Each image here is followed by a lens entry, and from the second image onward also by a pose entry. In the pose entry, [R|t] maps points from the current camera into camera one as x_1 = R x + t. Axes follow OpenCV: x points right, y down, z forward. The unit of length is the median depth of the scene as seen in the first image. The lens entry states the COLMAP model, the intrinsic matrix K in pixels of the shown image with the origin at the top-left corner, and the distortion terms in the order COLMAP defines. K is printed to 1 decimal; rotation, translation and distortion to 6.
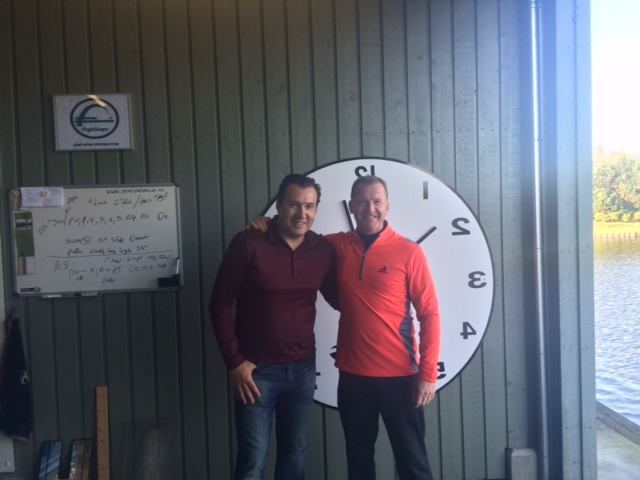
lens RADIAL K [[593.5, 0, 320.0], [0, 593.5, 240.0], [0, 0, 1]] dist [0.088076, -0.142891]
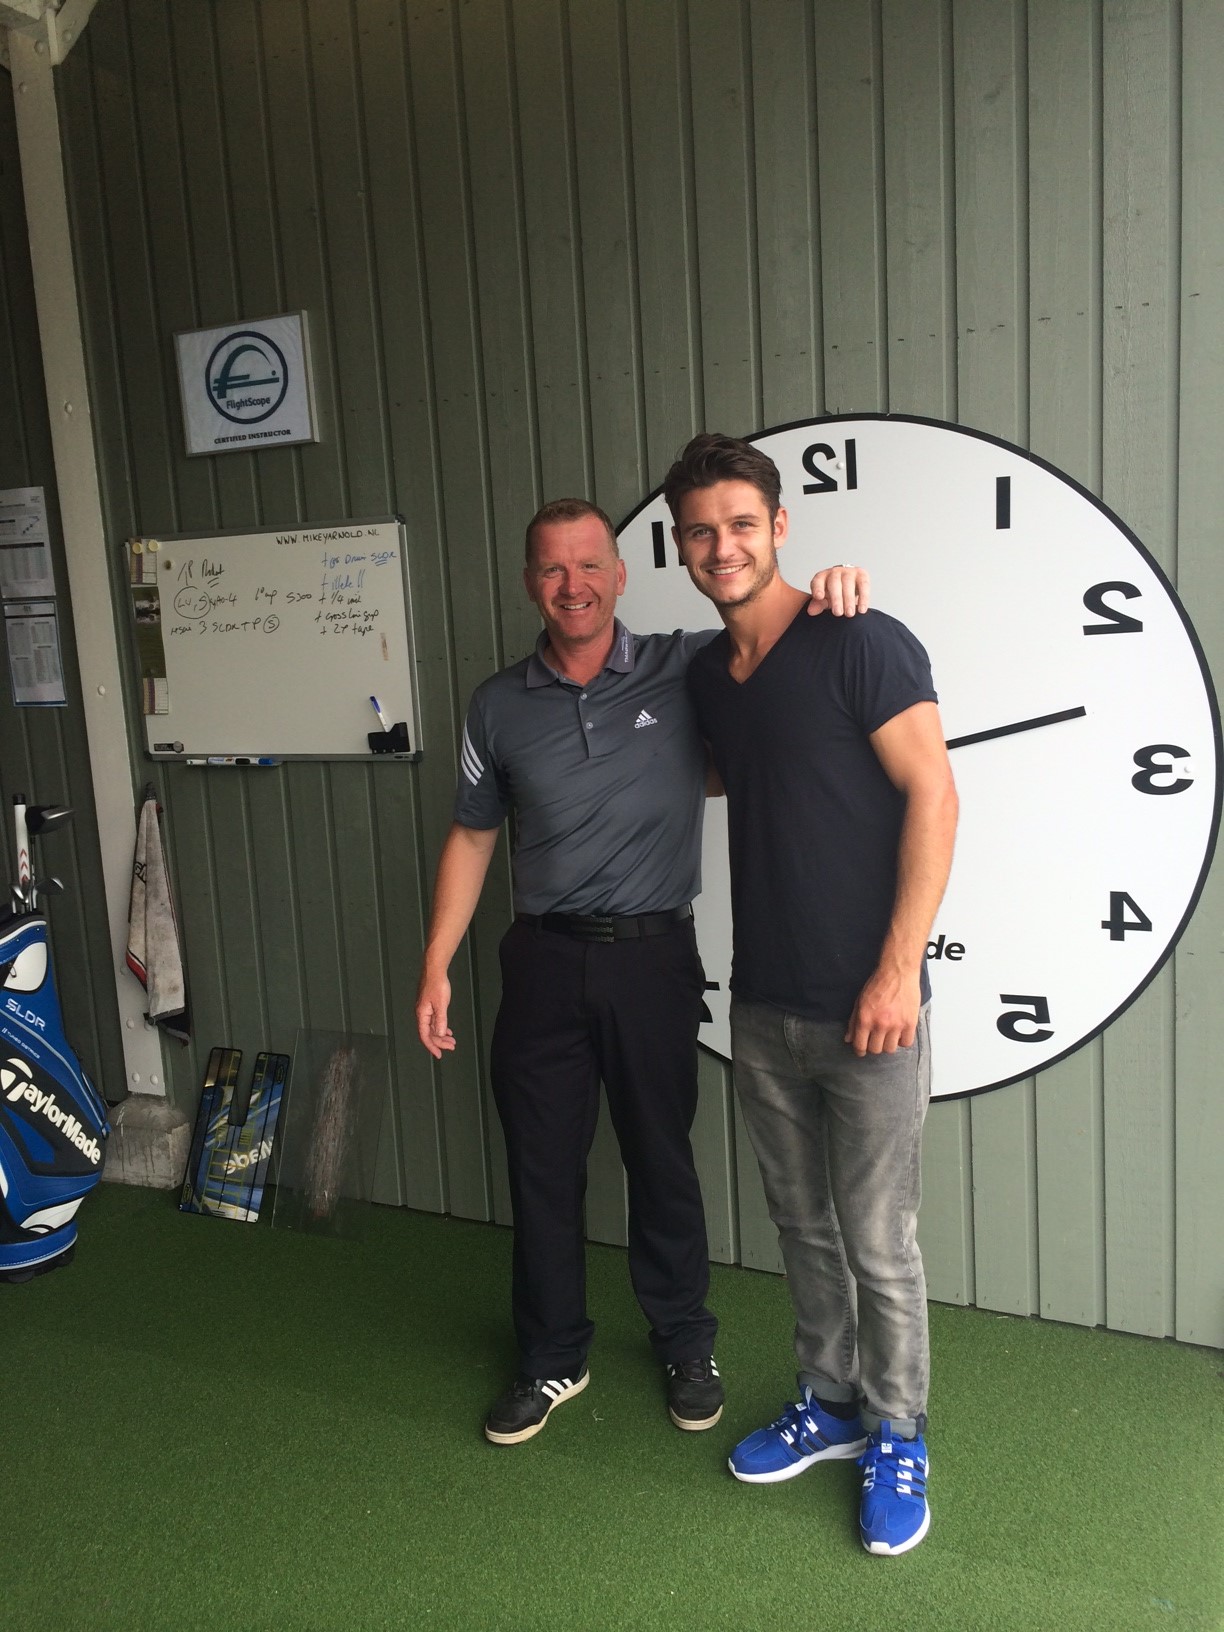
lens RADIAL K [[1513.4, 0, 612.0], [0, 1513.4, 816.0], [0, 0, 1]] dist [0.088076, -0.142891]
pose [[0.847248, 0.065927, -0.527090, 0.481488], [0.012905, 0.989421, 0.144497, -0.036674], [0.531040, -0.129227, 0.837435, 0.131366]]
